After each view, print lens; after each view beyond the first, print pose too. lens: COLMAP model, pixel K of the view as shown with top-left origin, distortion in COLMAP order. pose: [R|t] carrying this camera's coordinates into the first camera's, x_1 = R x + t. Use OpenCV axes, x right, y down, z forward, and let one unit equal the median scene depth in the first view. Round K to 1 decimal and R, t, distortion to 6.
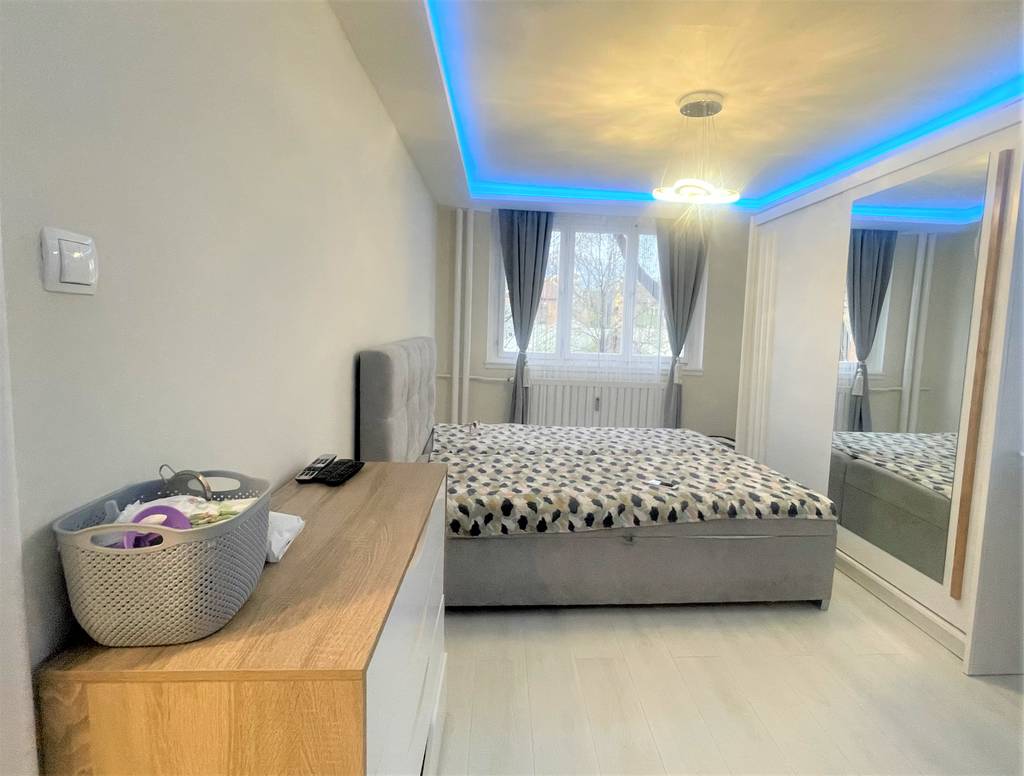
lens RADIAL K [[474.6, 0, 513.9], [0, 474.6, 385.4], [0, 0, 1]] dist [-0.003179, -0.000712]
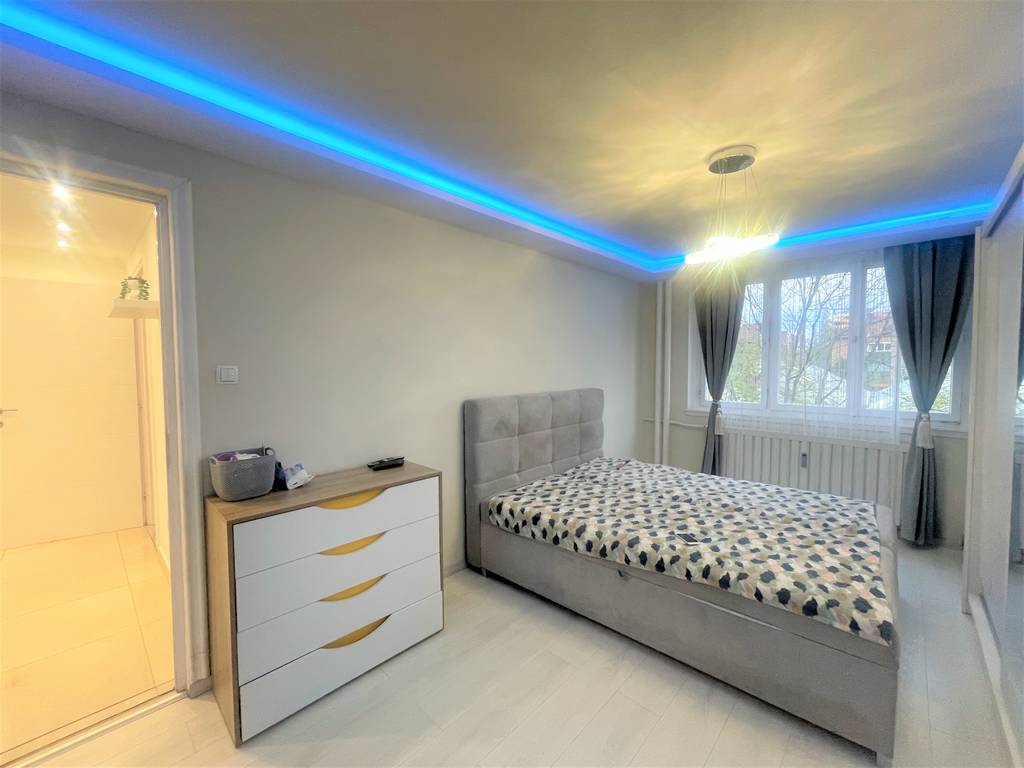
lens RADIAL K [[418.2, 0, 510.9], [0, 418.2, 381.1], [0, 0, 1]] dist [0.006196, 0.000330]
pose [[0.683989, -0.010156, -0.729422, 0.709438], [-0.065666, 0.994987, -0.075429, -0.028465], [0.726531, 0.099491, 0.679893, 0.103852]]
